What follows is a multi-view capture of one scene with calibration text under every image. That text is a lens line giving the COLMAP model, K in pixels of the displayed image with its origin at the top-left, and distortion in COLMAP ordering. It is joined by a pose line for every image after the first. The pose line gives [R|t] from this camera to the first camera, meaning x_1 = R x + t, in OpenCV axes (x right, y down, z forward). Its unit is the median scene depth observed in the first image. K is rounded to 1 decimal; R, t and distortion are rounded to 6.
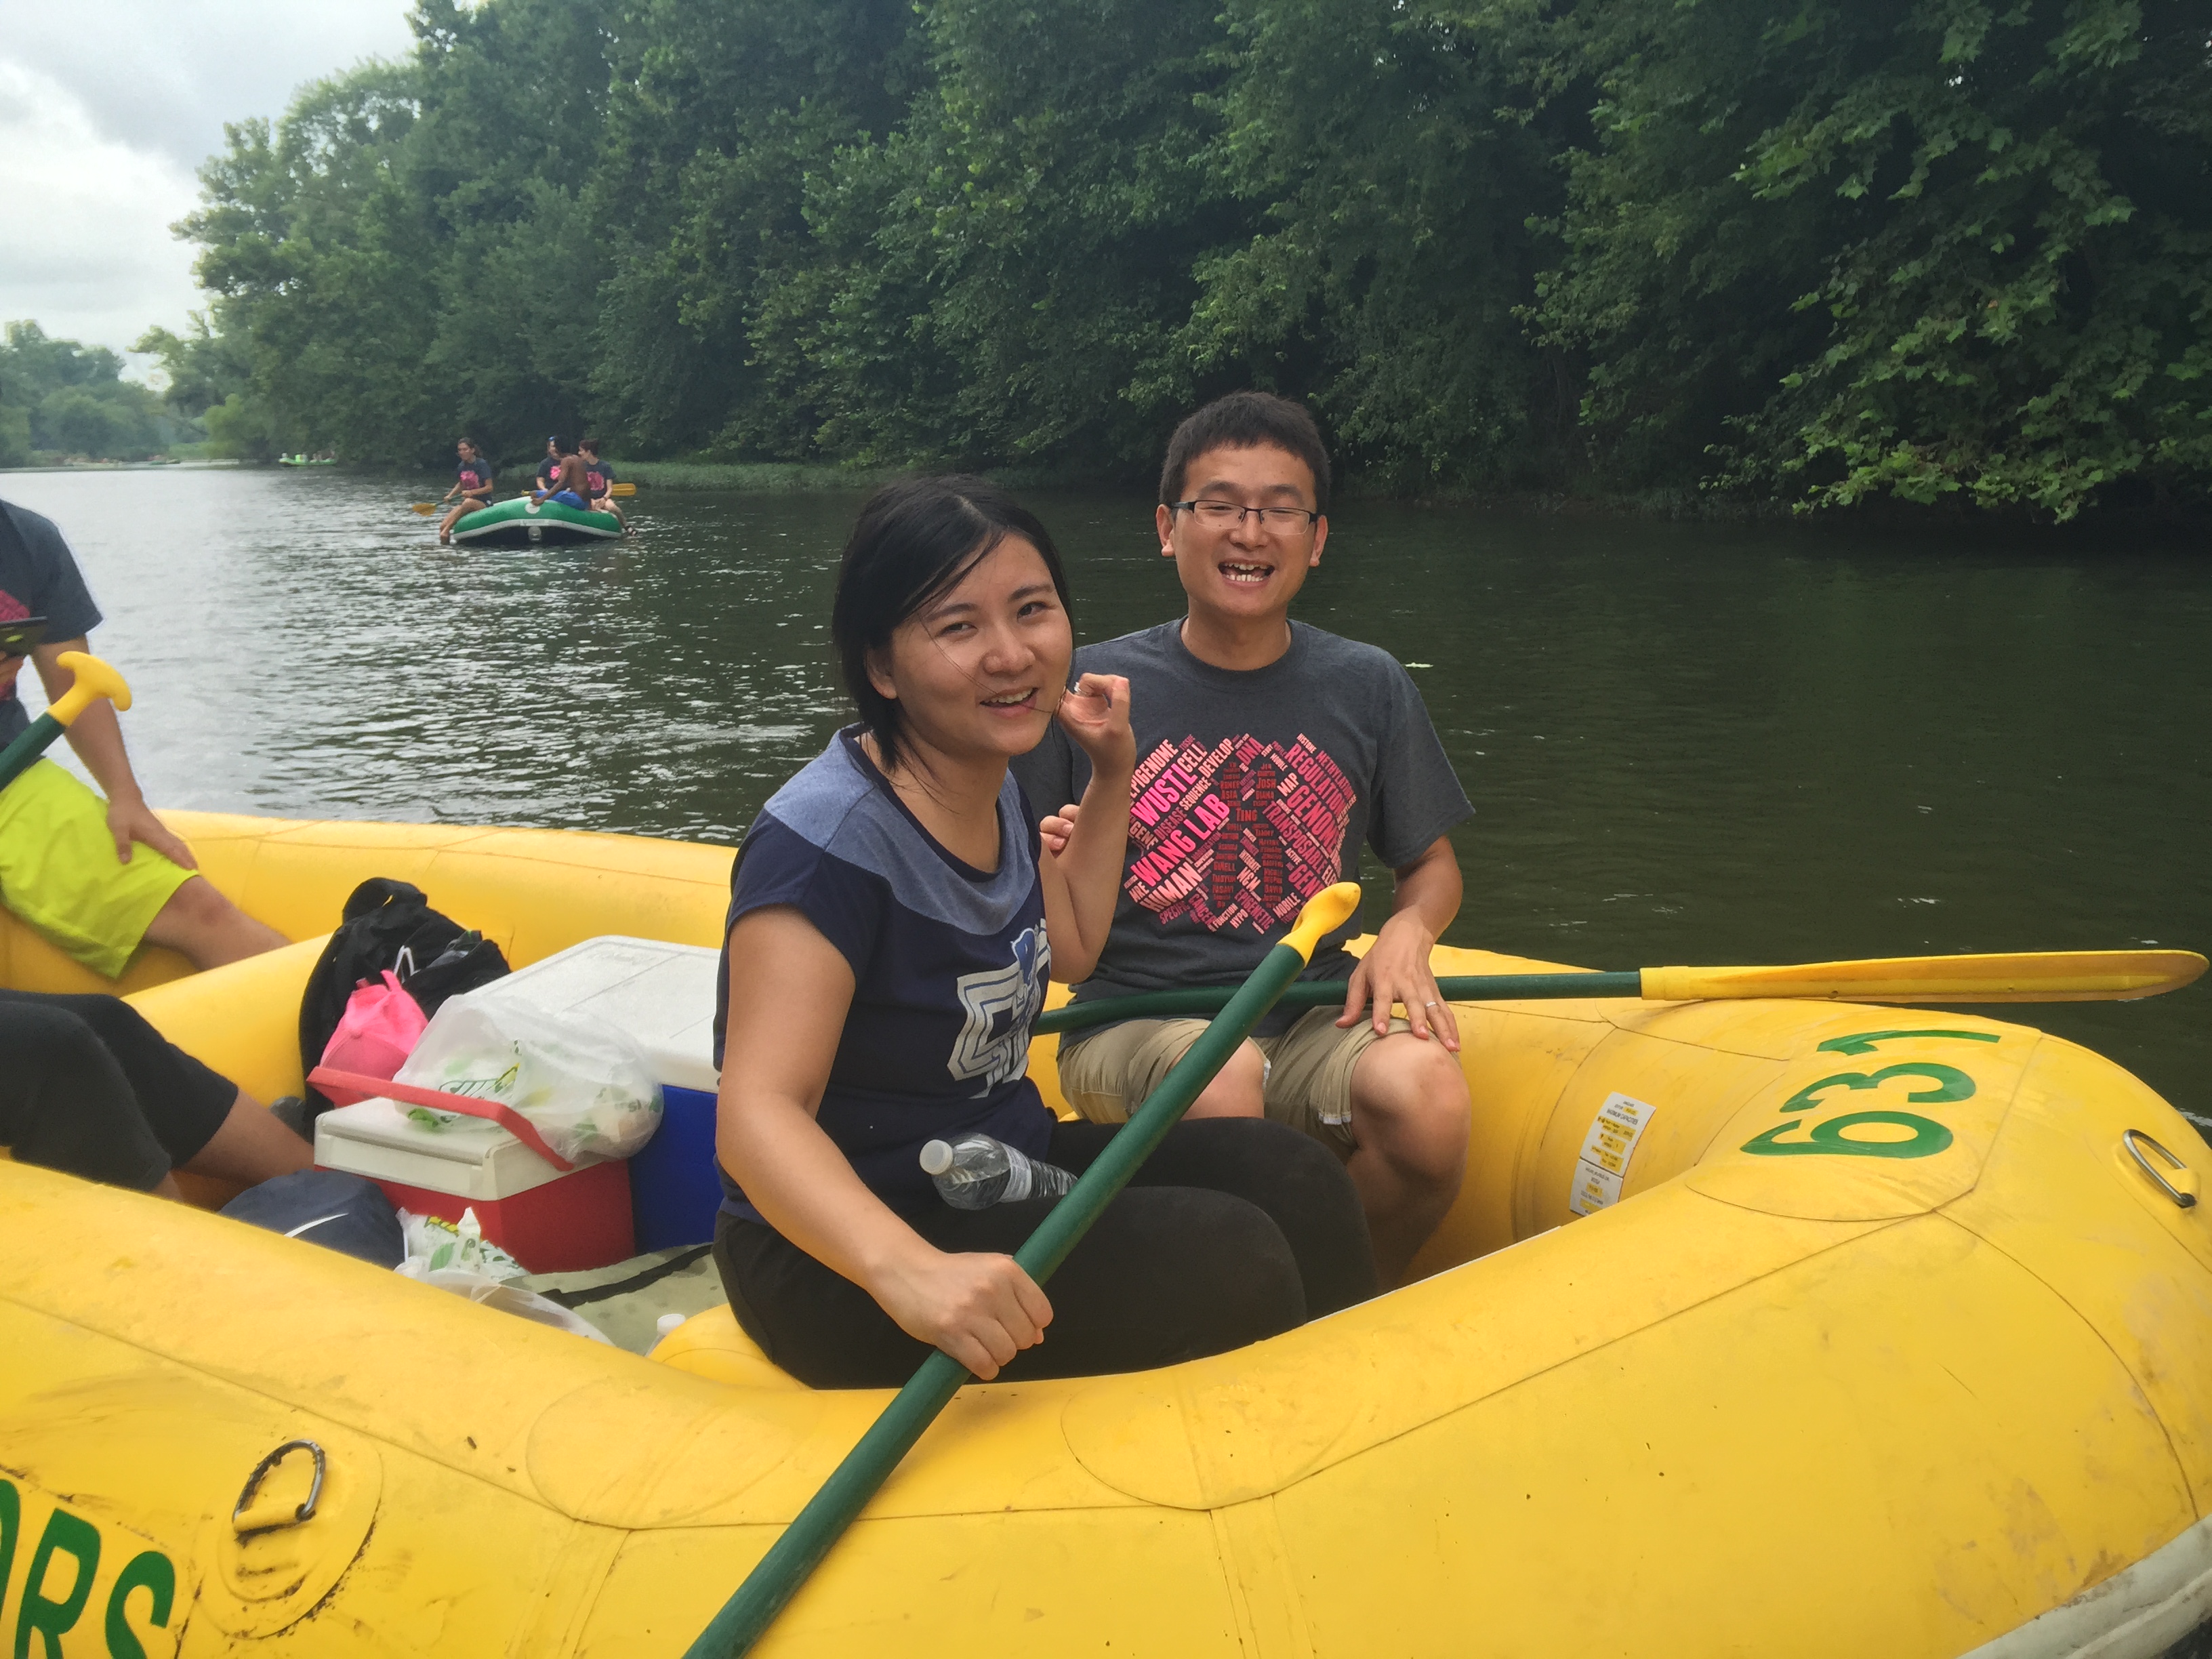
lens RADIAL K [[1890.0, 0, 1111.2], [0, 1890.0, 794.9], [0, 0, 1]] dist [0.104539, -0.171894]
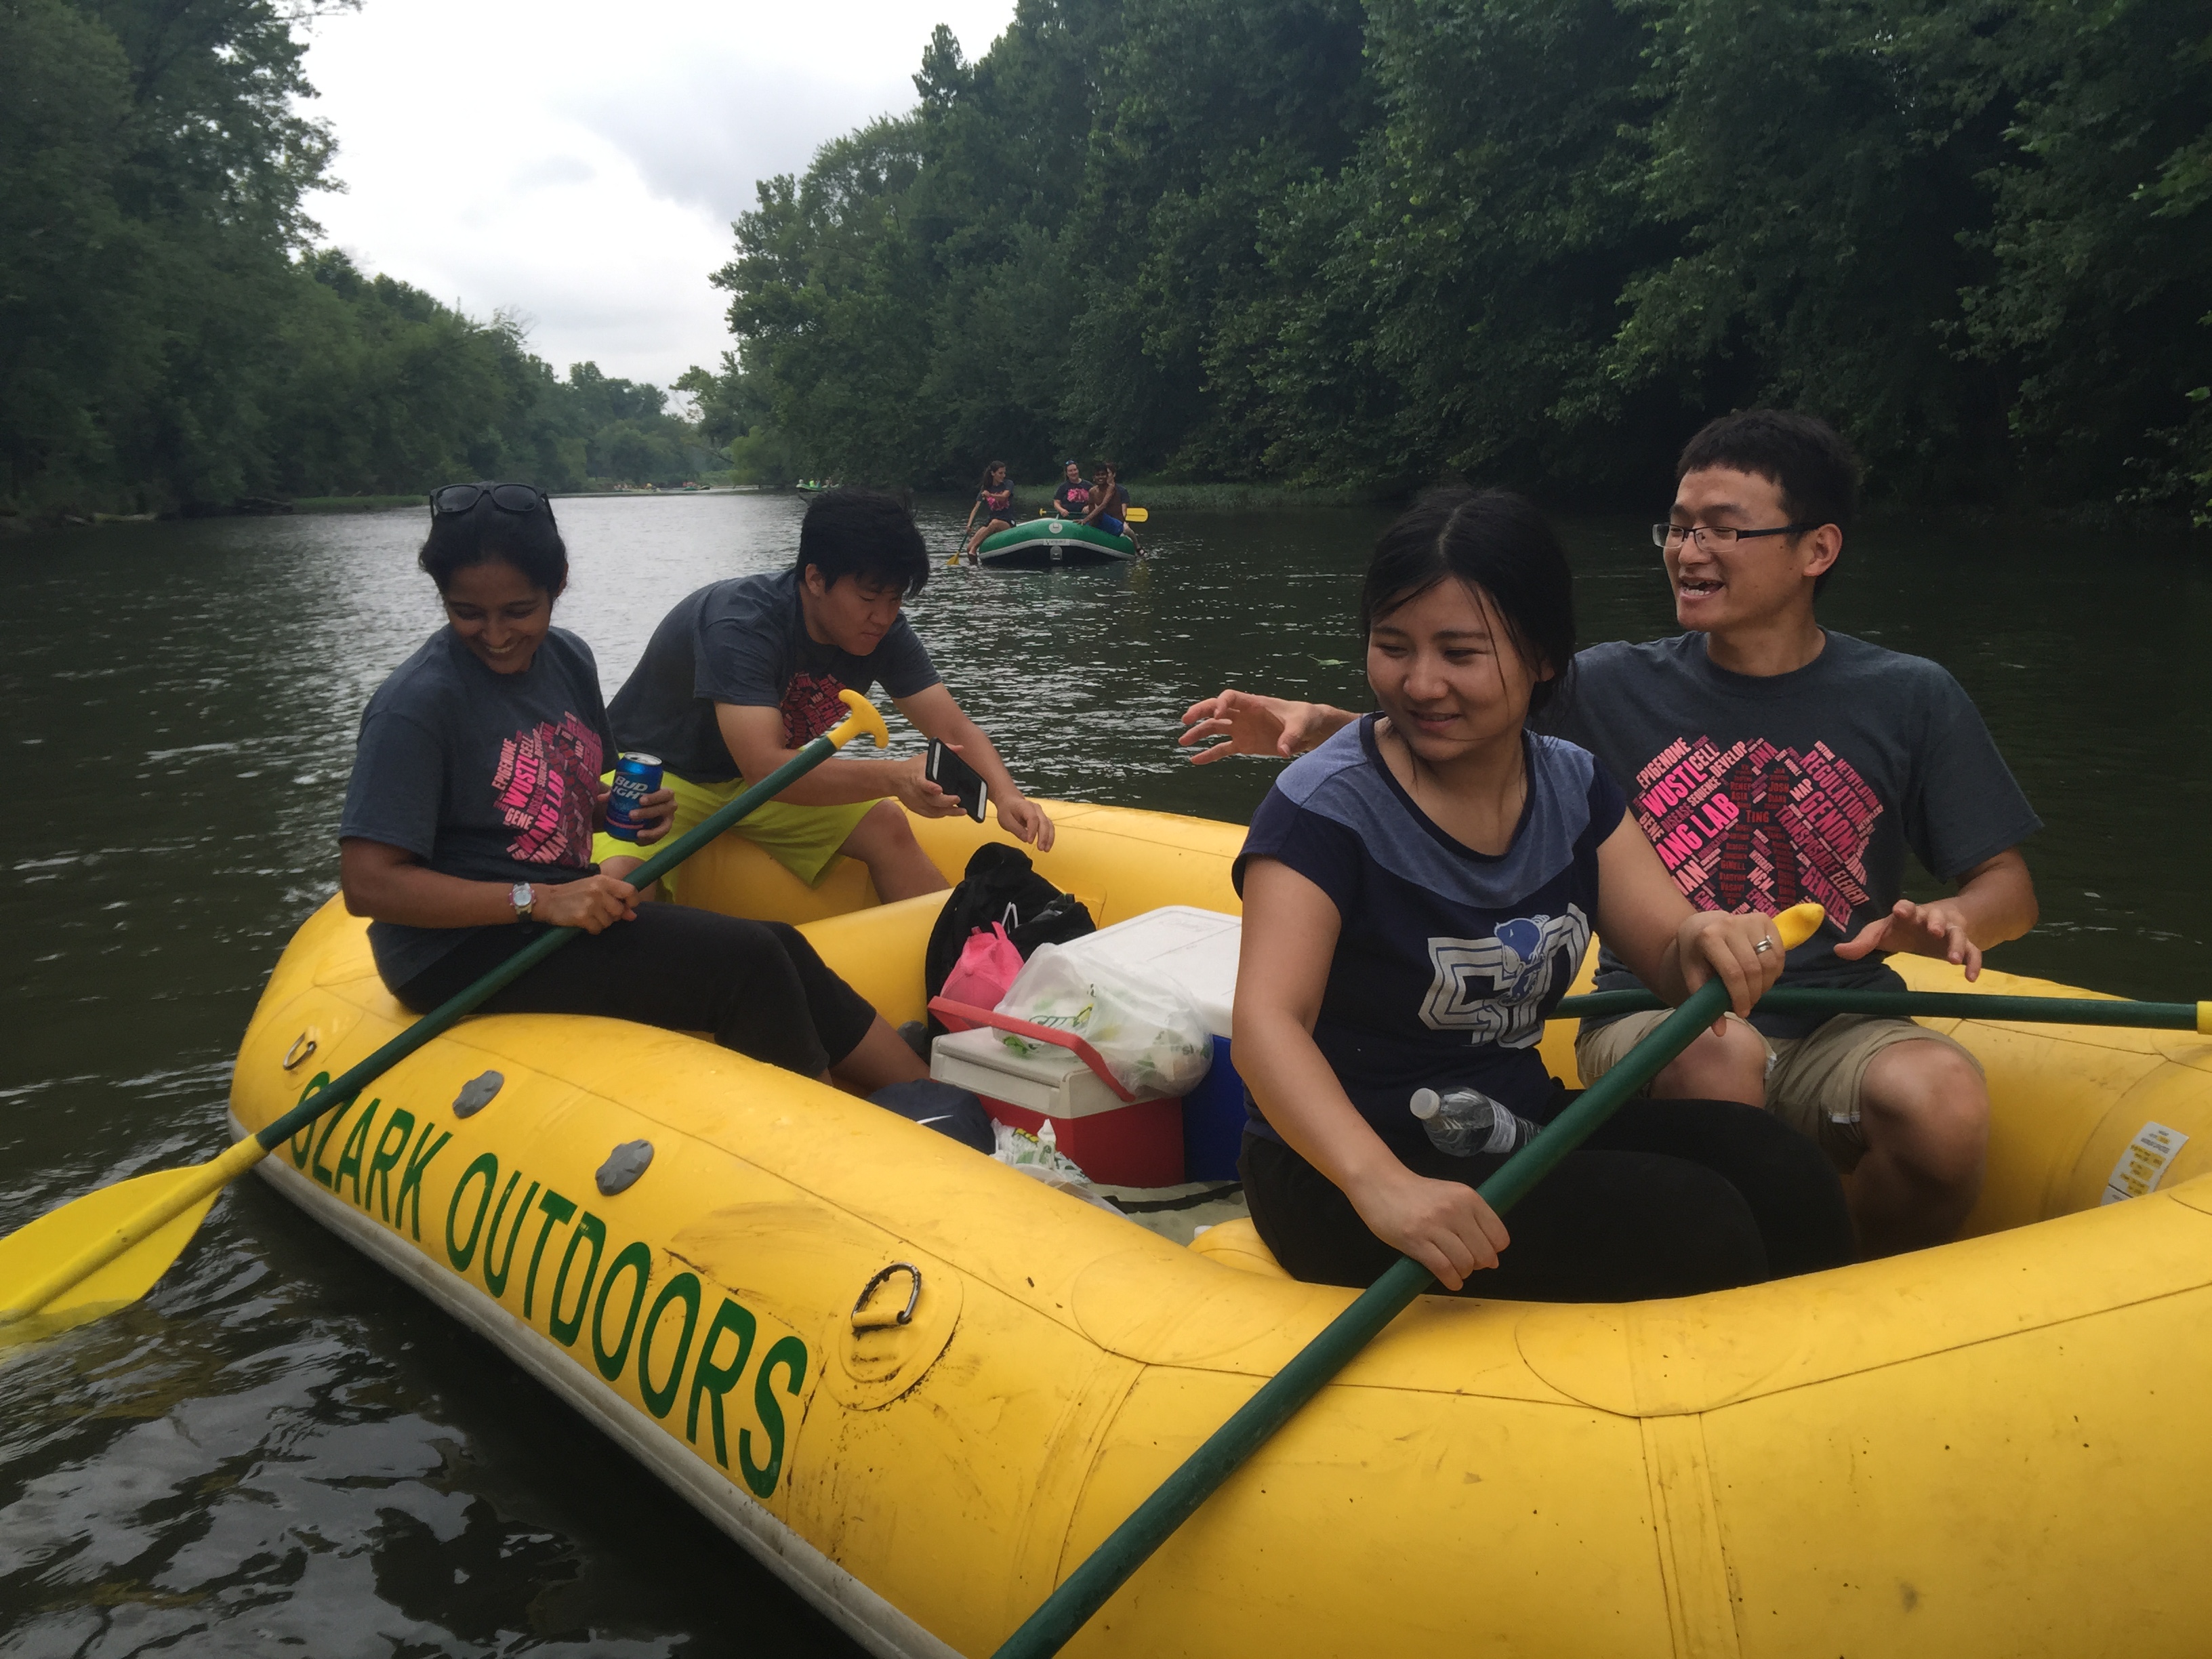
lens RADIAL K [[1881.6, 0, 1117.4], [0, 1881.6, 792.0], [0, 0, 1]] dist [0.079641, -0.130031]
pose [[0.972337, 0.031688, -0.231422, 0.011296], [-0.034069, 0.999400, -0.006301, 0.004227], [0.231084, 0.014011, 0.972833, -0.024420]]
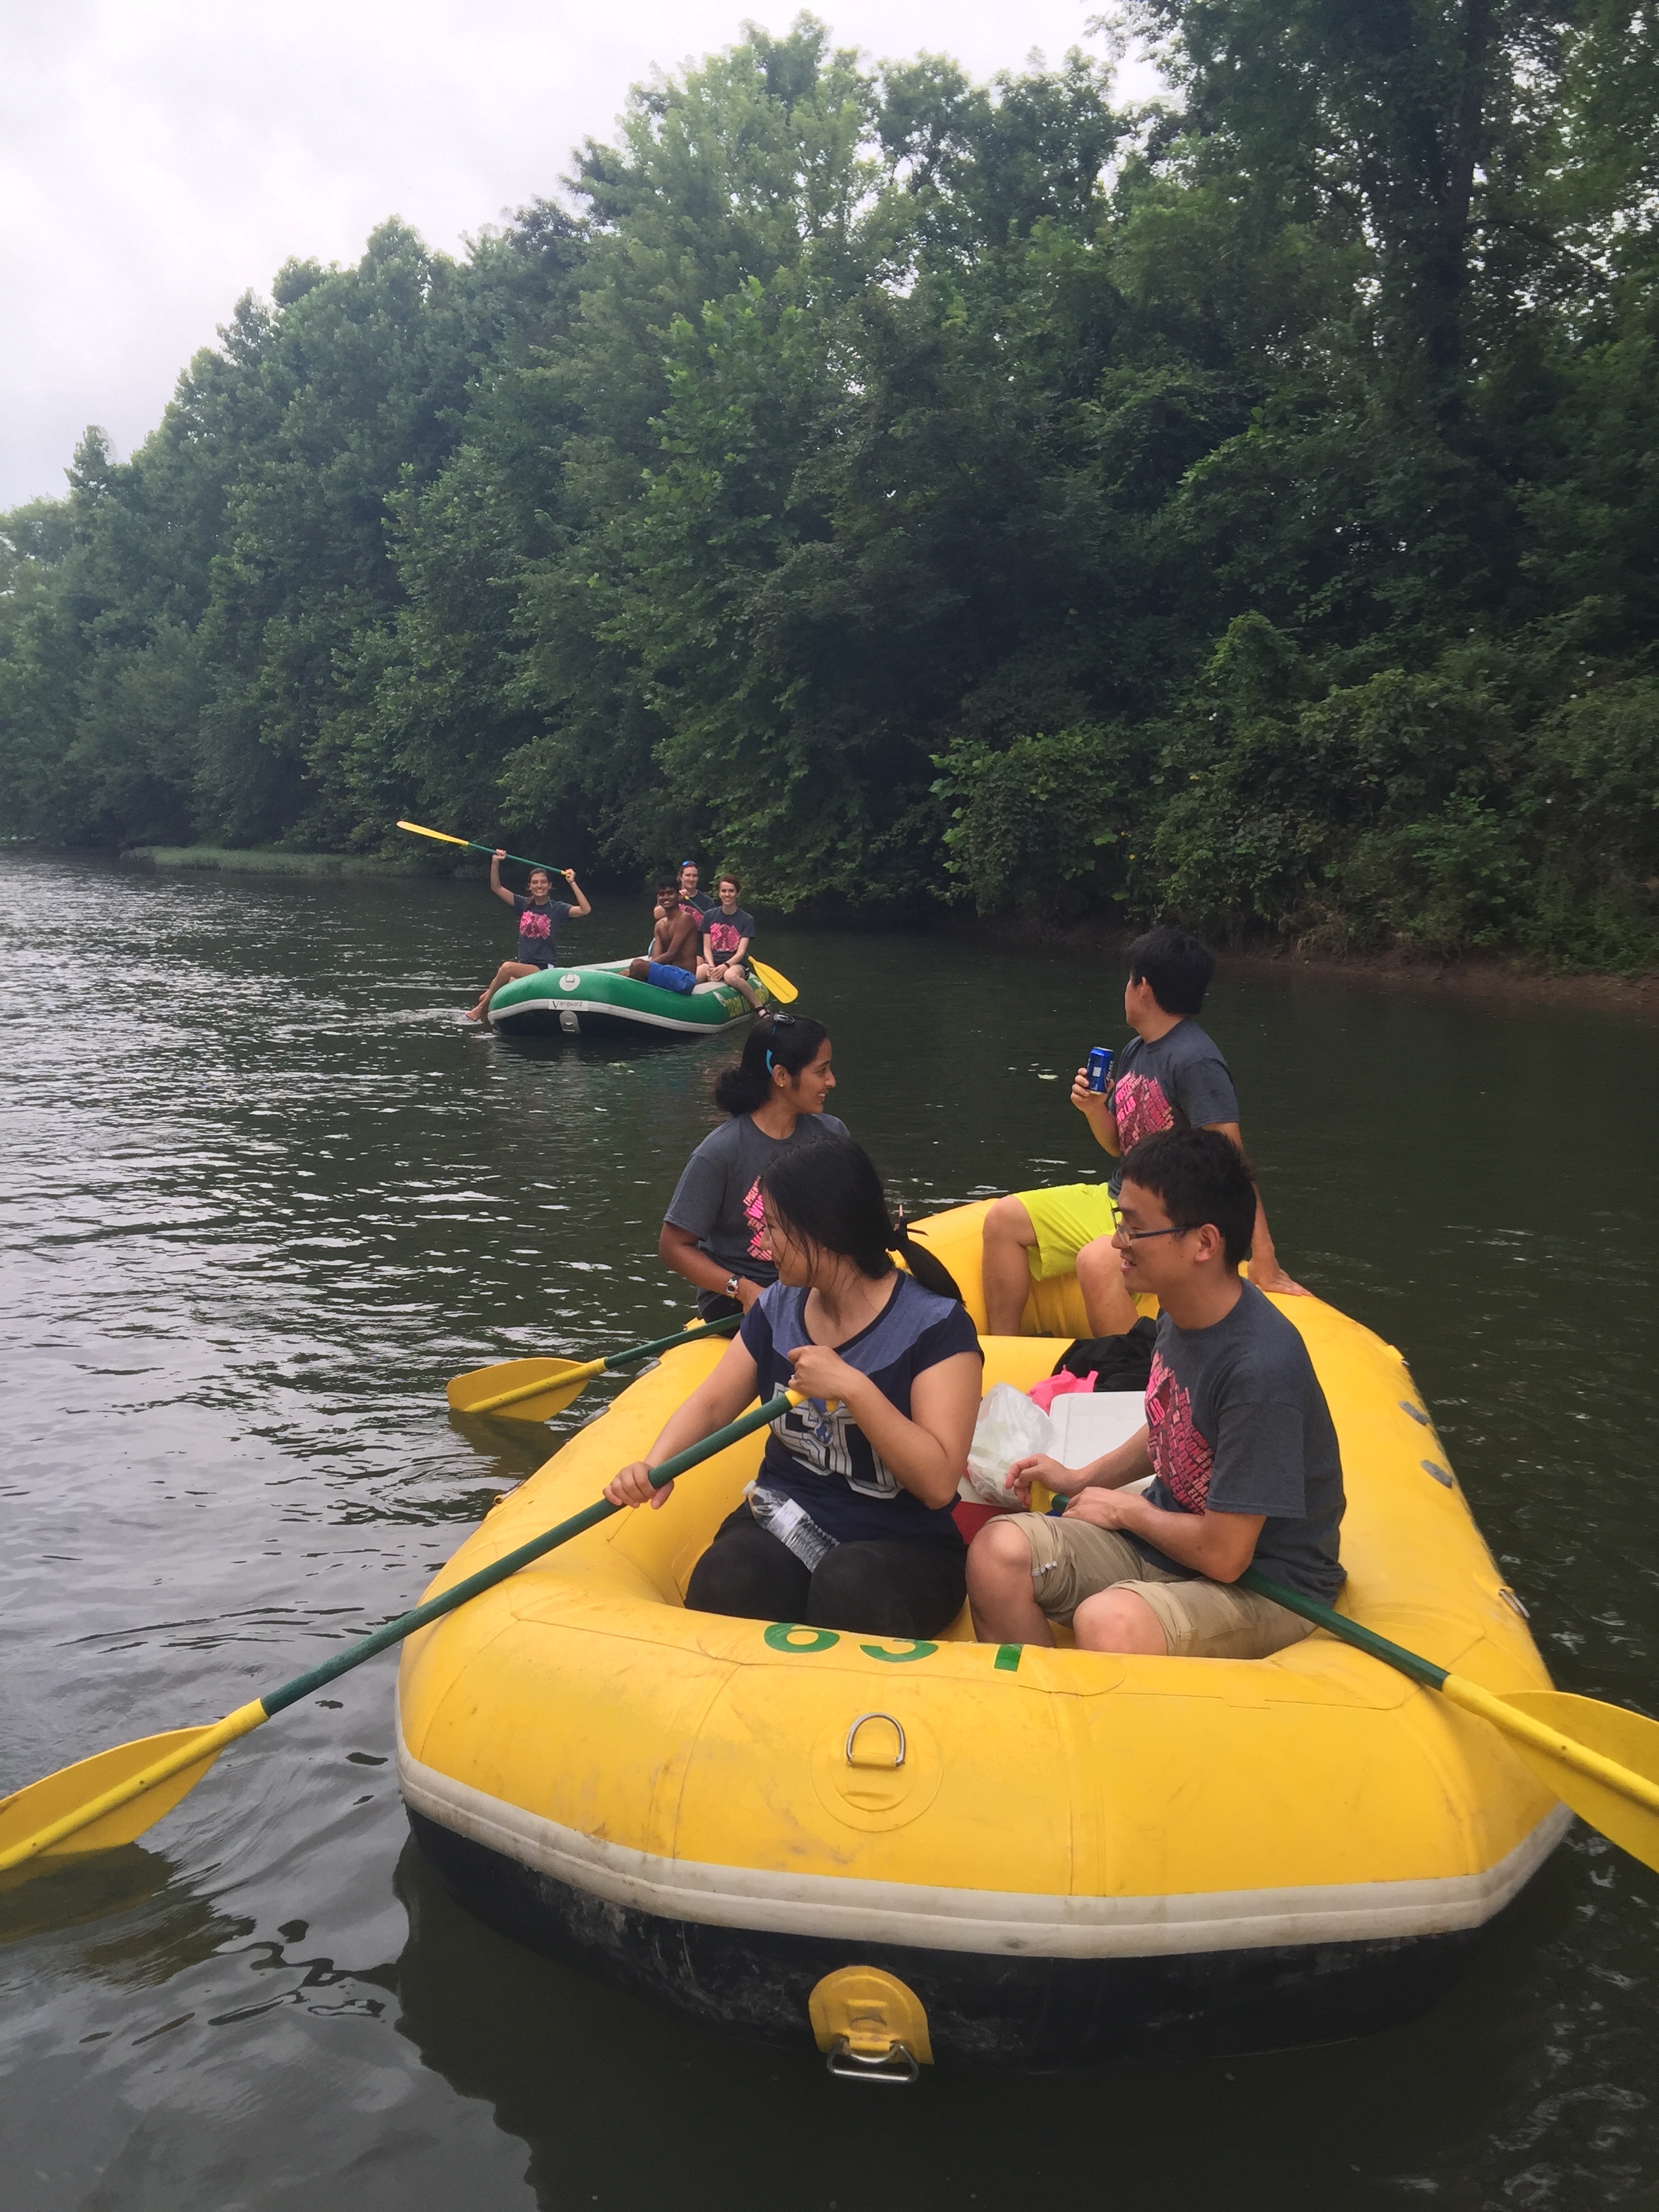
lens RADIAL K [[1898.5, 0, 835.8], [0, 1898.5, 1154.6], [0, 0, 1]] dist [0.062145, -0.138747]
pose [[0.998914, 0.030367, 0.035323, 0.114852], [-0.029659, 0.999352, -0.020385, 0.040562], [-0.035919, 0.019315, 0.999168, -0.269527]]
